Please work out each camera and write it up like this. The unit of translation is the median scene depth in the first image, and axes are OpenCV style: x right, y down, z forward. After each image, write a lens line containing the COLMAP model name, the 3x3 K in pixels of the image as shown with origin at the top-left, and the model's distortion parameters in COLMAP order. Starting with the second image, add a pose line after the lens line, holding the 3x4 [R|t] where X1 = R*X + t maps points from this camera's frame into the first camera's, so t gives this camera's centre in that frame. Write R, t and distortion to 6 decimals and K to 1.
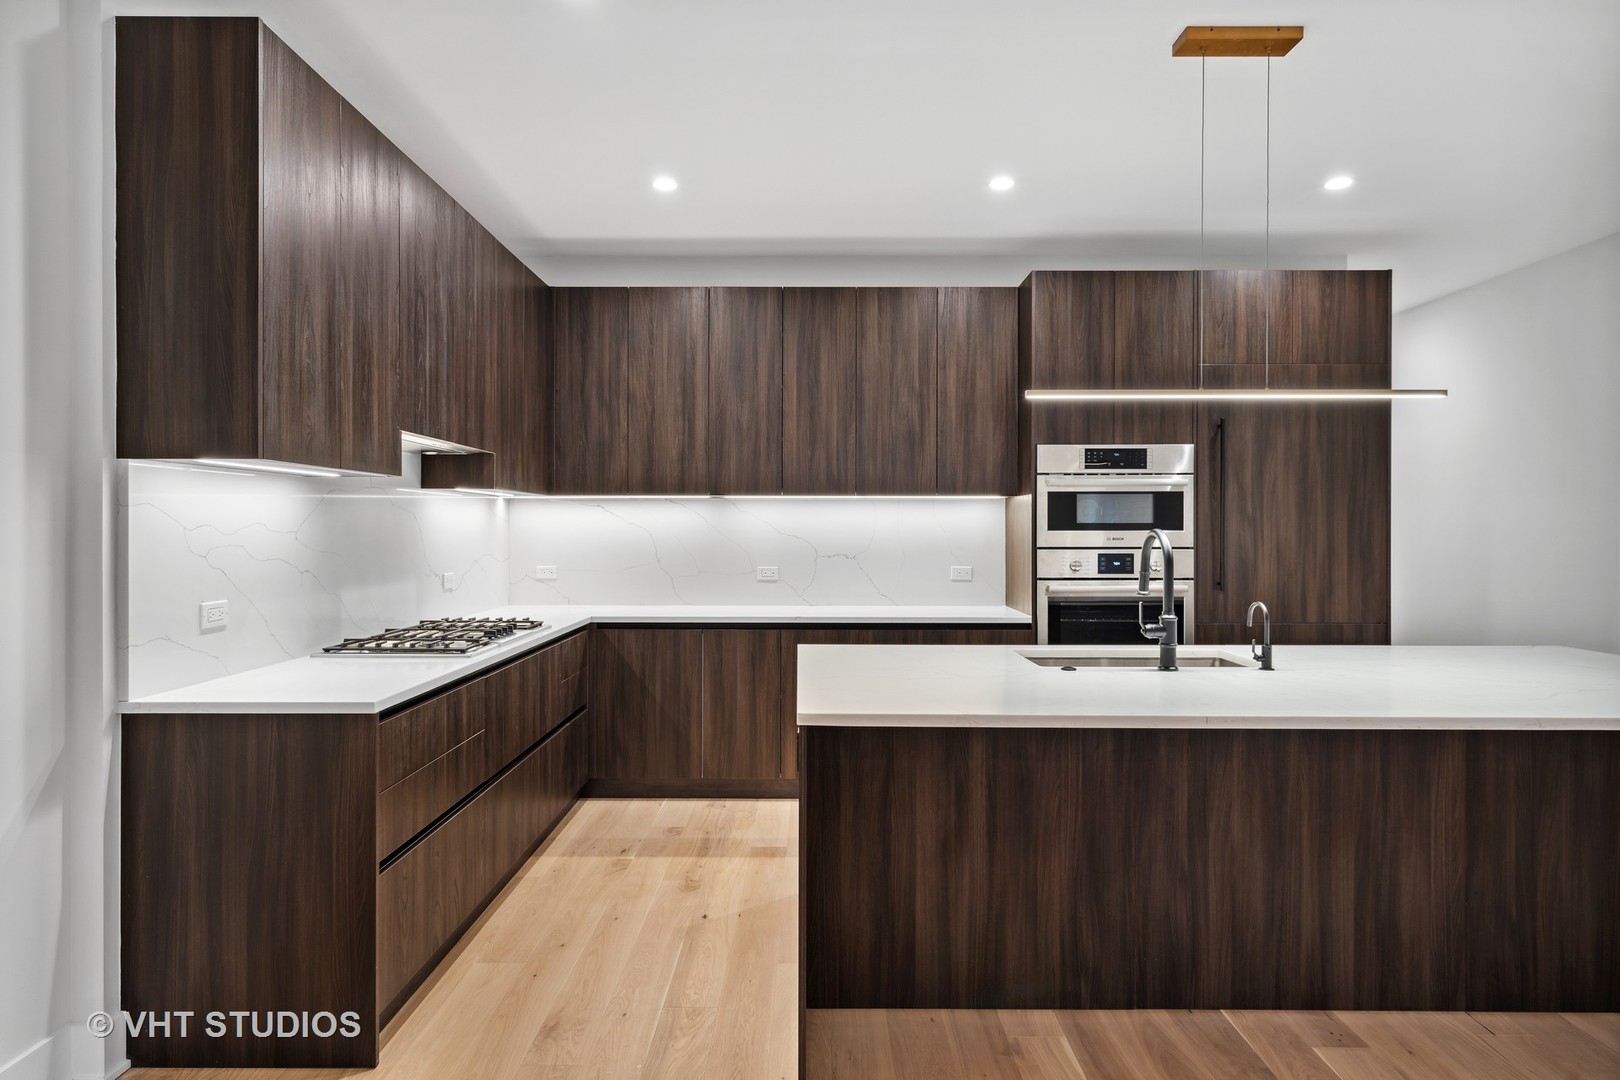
lens RADIAL K [[897.5, 0, 809.8], [0, 897.5, 532.1], [0, 0, 1]] dist [0.007823, 0.001636]
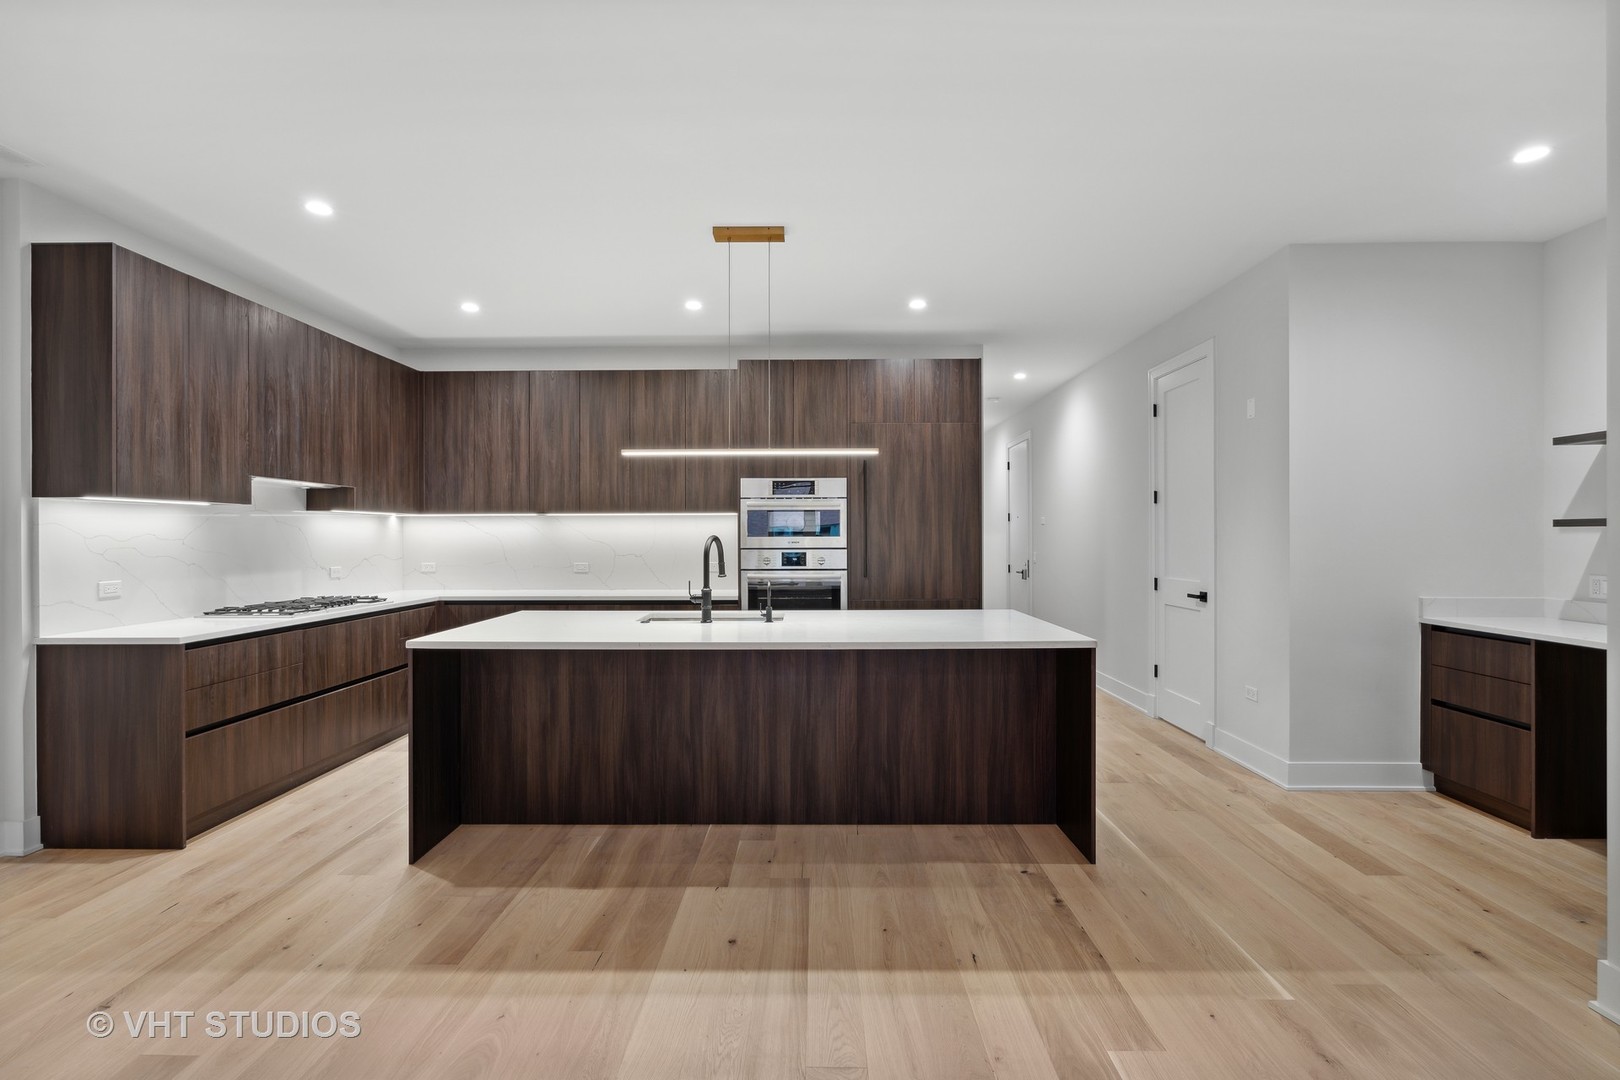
lens RADIAL K [[741.4, 0, 808.0], [0, 741.4, 538.7], [0, 0, 1]] dist [-0.000596, 0.001115]
pose [[0.999949, -0.004723, -0.008948, 0.495179], [0.004709, 0.999988, -0.001568, 0.004895], [0.008955, 0.001526, 0.999959, -0.277595]]
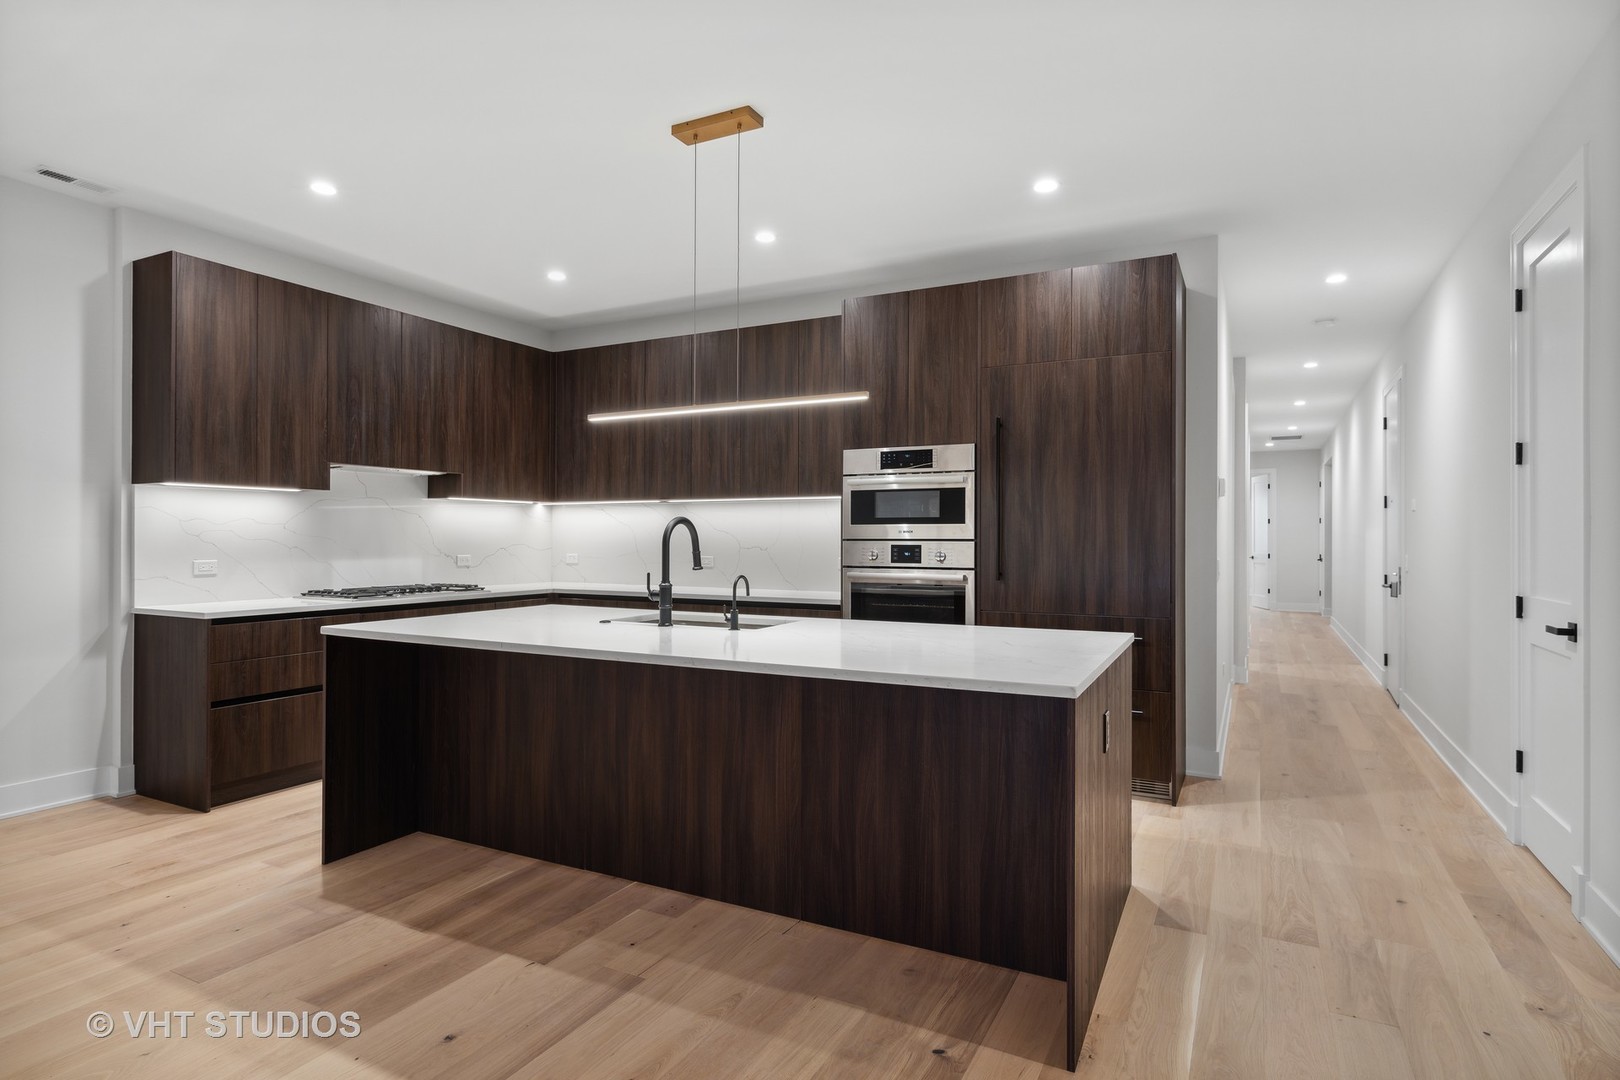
lens RADIAL K [[858.3, 0, 808.2], [0, 858.3, 537.8], [0, 0, 1]] dist [0.007669, -0.001030]
pose [[0.888618, 0.000576, -0.458648, 0.952141], [-0.003240, 0.999982, -0.005022, 0.027438], [0.458637, 0.005948, 0.888604, 0.002161]]
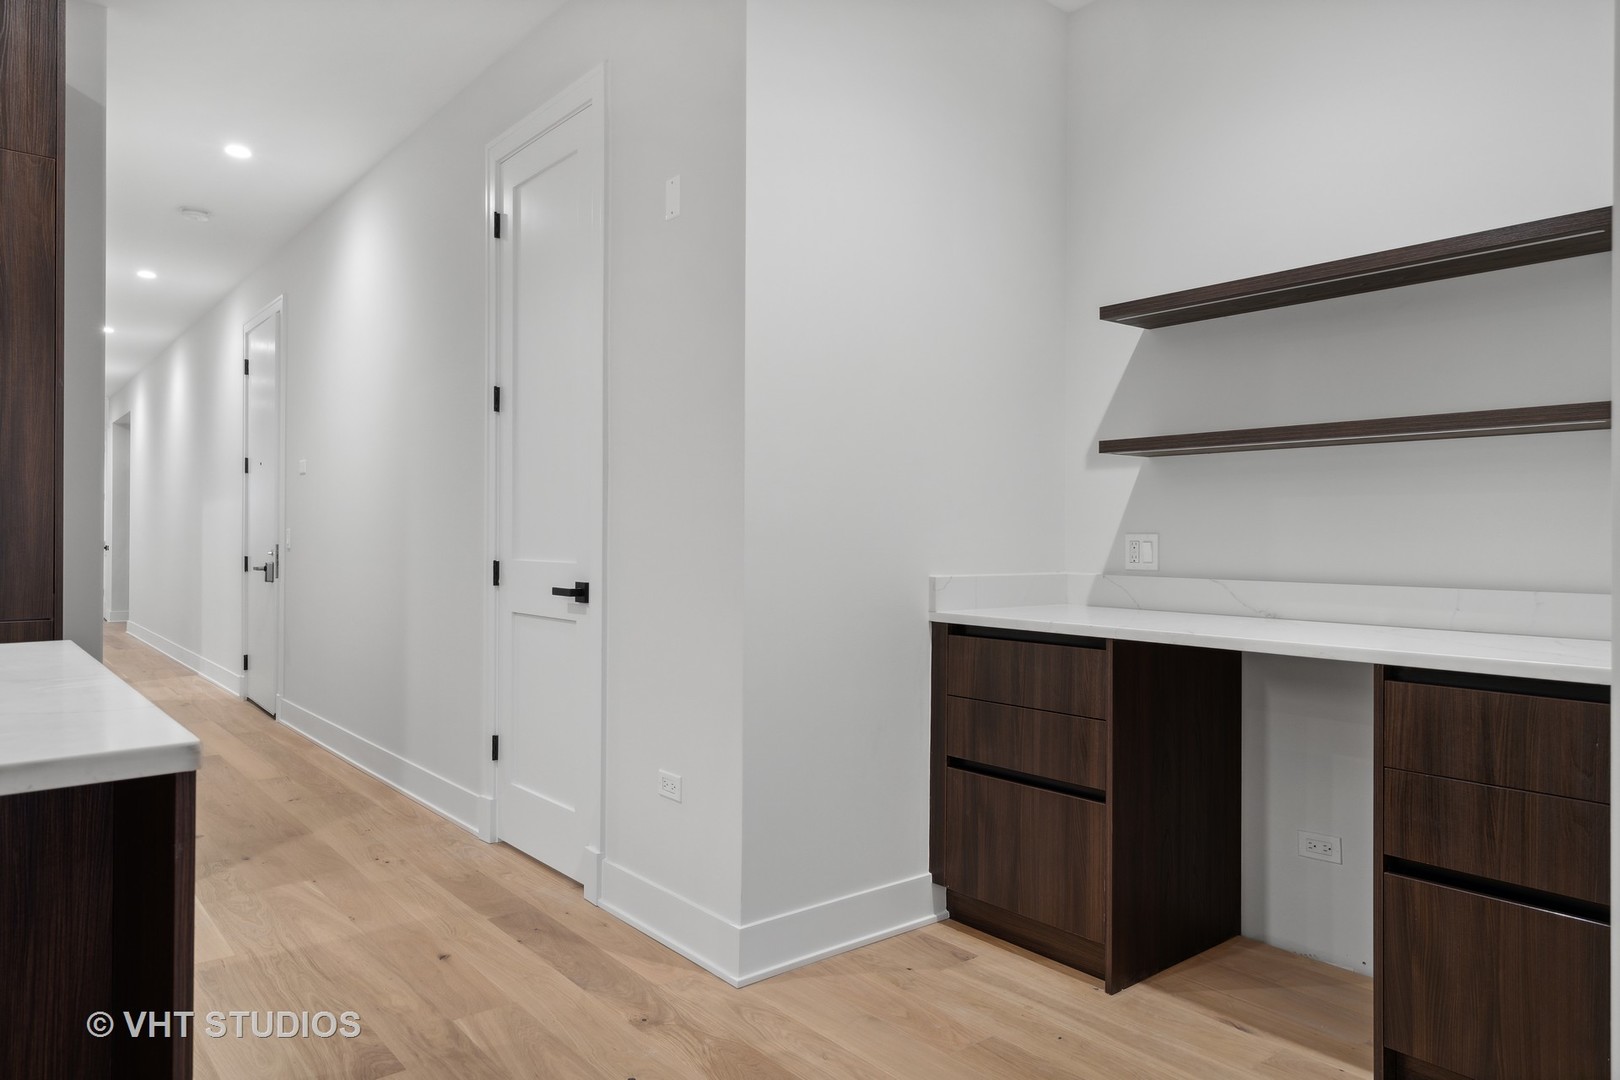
lens RADIAL K [[1039.2, 0, 803.1], [0, 1039.2, 531.6], [0, 0, 1]] dist [0.005349, 0.003248]
pose [[0.771487, 0.004314, 0.636230, 0.779311], [-0.001046, 0.999984, -0.005512, 0.065960], [-0.636244, 0.003587, 0.771480, 0.265126]]
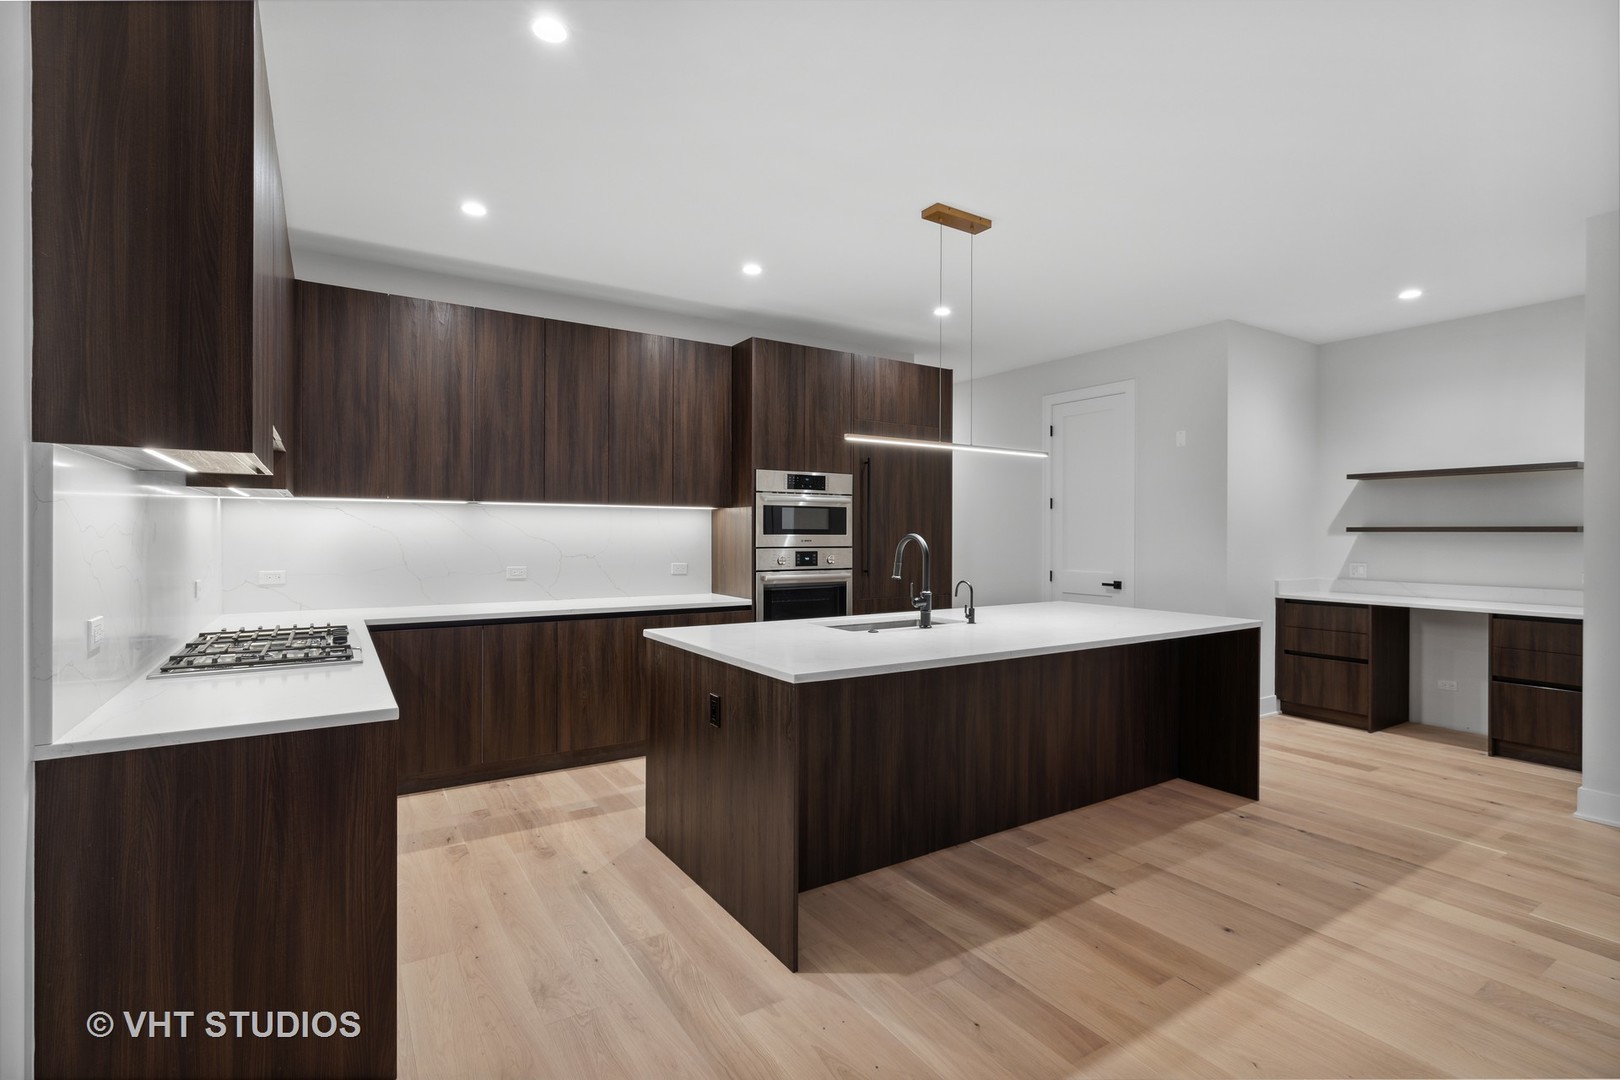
lens RADIAL K [[741.4, 0, 804.8], [0, 741.4, 538.3], [0, 0, 1]] dist [-0.000596, 0.001115]
pose [[0.843821, -0.000992, 0.536624, -0.361731], [-0.000563, 0.999996, 0.002735, 0.000907], [-0.536625, -0.002610, 0.843817, 0.053078]]
